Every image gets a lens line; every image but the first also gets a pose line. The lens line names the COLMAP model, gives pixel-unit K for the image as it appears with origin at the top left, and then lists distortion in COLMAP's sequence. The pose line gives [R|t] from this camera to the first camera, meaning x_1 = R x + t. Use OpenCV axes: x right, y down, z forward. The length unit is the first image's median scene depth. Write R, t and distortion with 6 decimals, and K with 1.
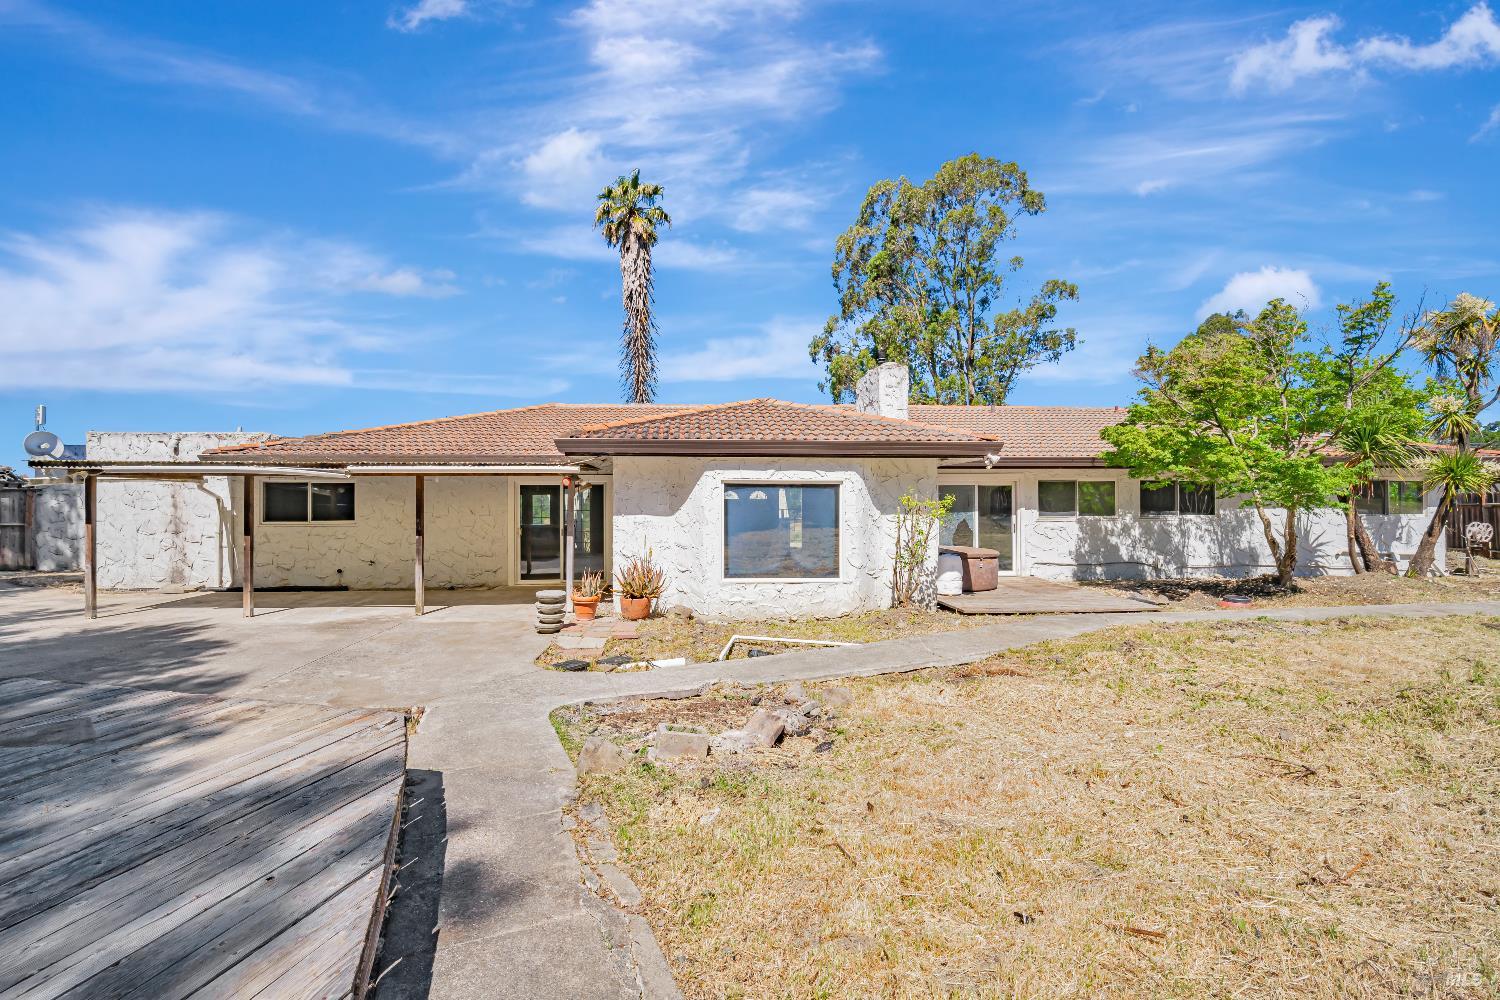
lens RADIAL K [[656.5, 0, 746.7], [0, 656.5, 498.2], [0, 0, 1]] dist [-0.005848, 0.000537]
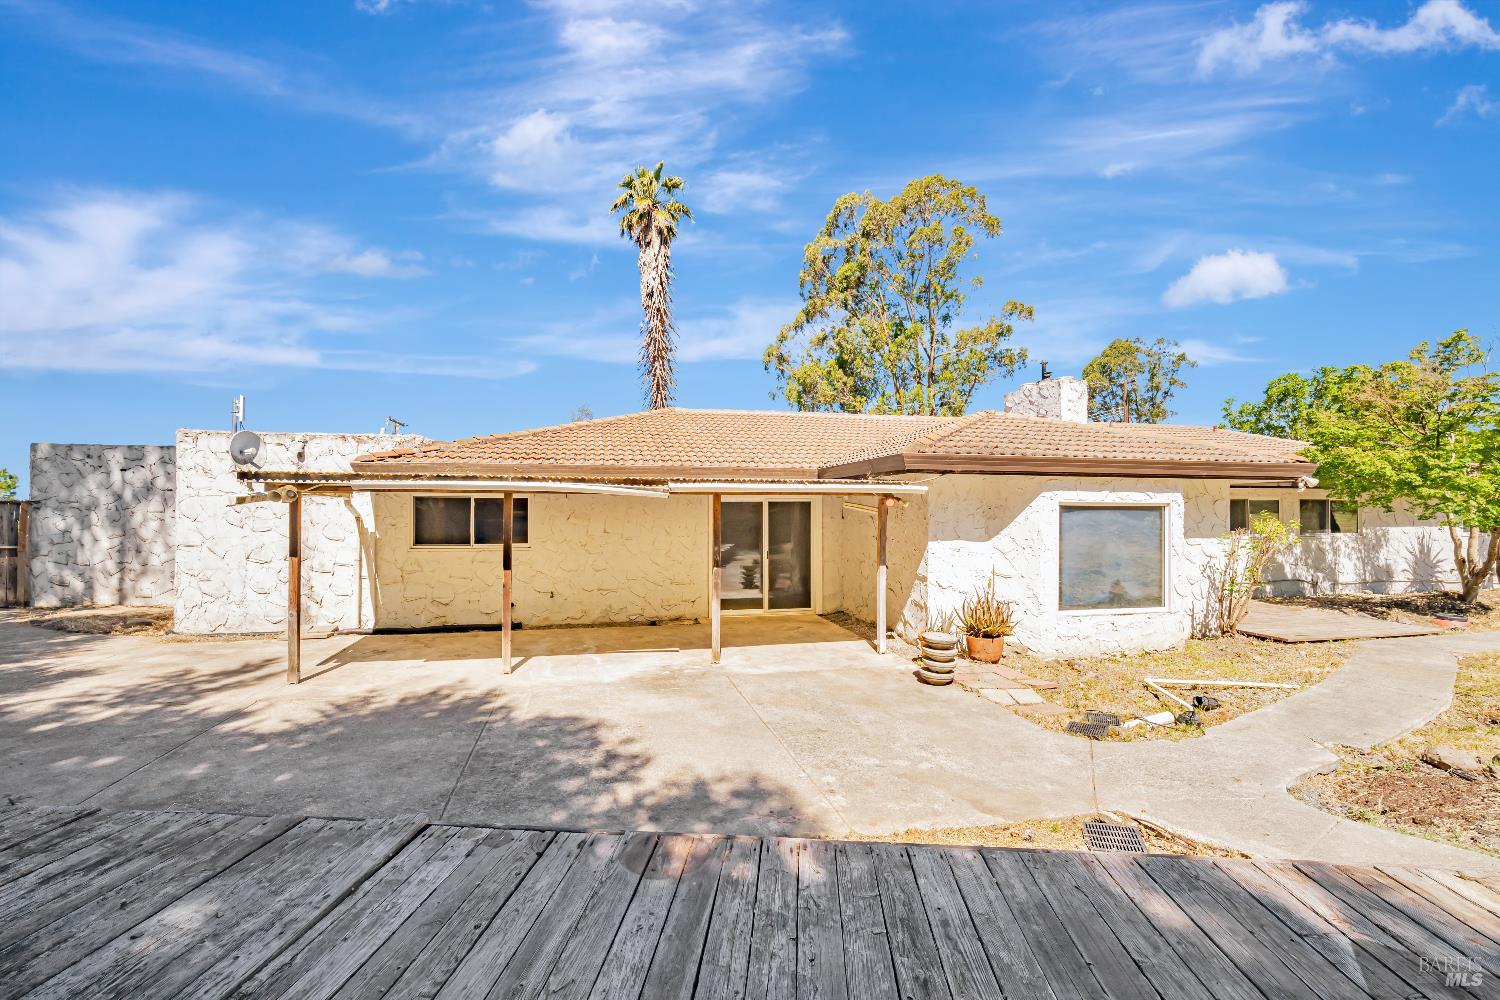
lens RADIAL K [[660.0, 0, 750.0], [0, 660.0, 500.0], [0, 0, 1]] dist [-0.008540, 0.000601]
pose [[0.988207, 0.006016, 0.153003, -0.485384], [-0.004683, 0.999948, -0.009068, -0.016249], [-0.153049, 0.008244, 0.988184, 0.140074]]
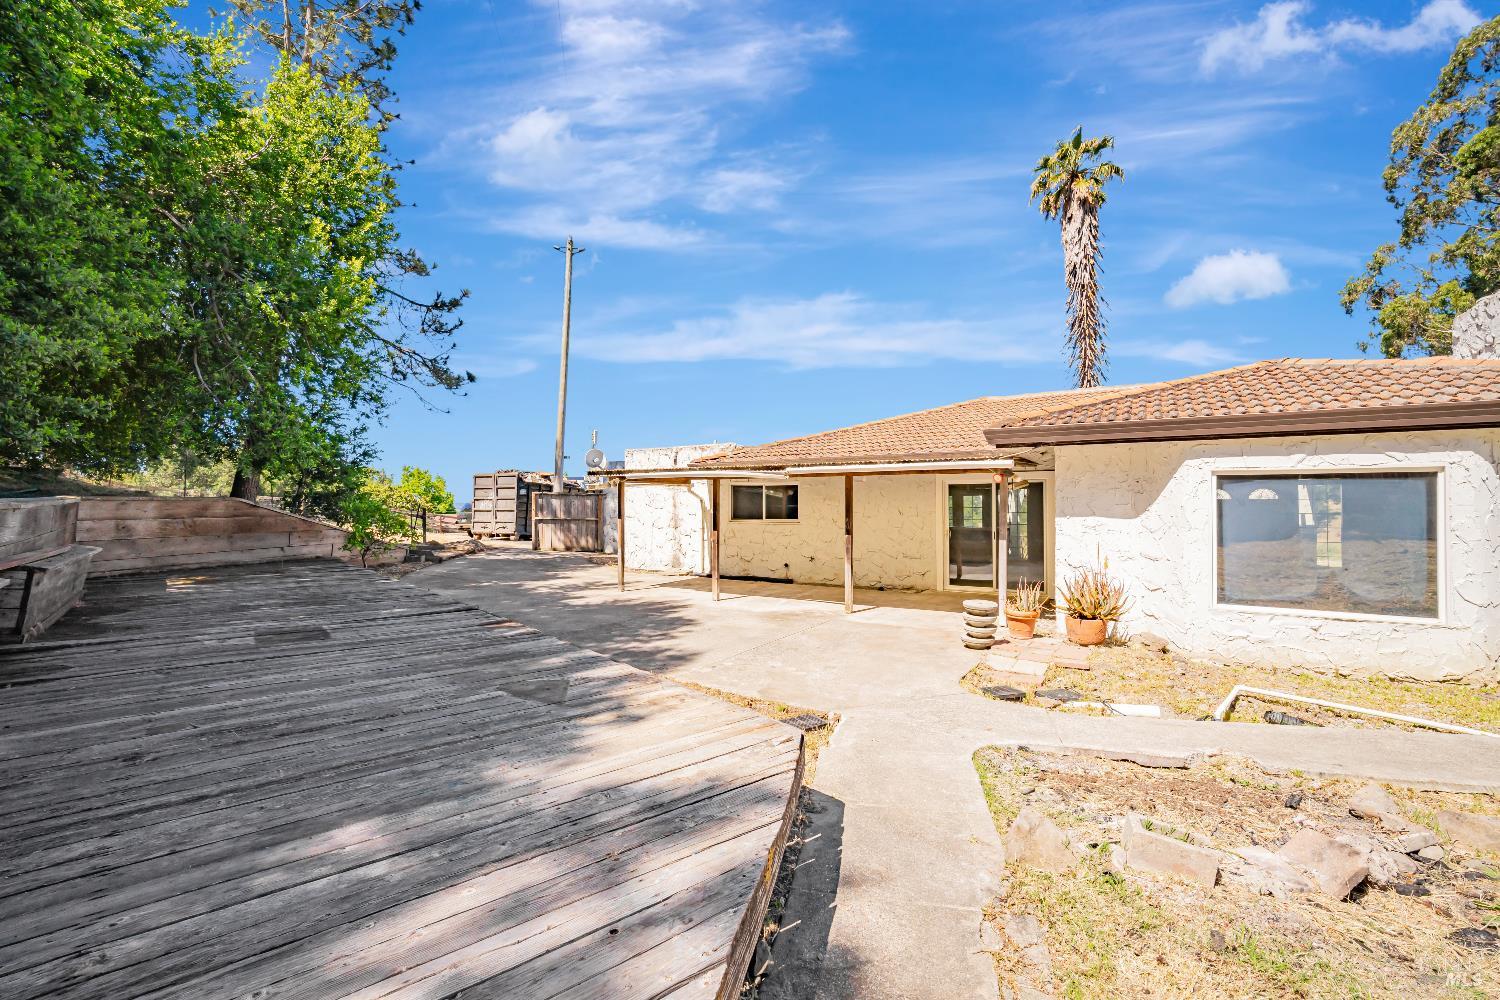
lens RADIAL K [[661.7, 0, 739.7], [0, 661.7, 493.6], [0, 0, 1]] dist [-0.019771, 0.007268]
pose [[0.797961, -0.009074, -0.602641, -0.014567], [0.001893, 0.999919, -0.012549, 0.005226], [0.602706, 0.008873, 0.797914, 0.069526]]
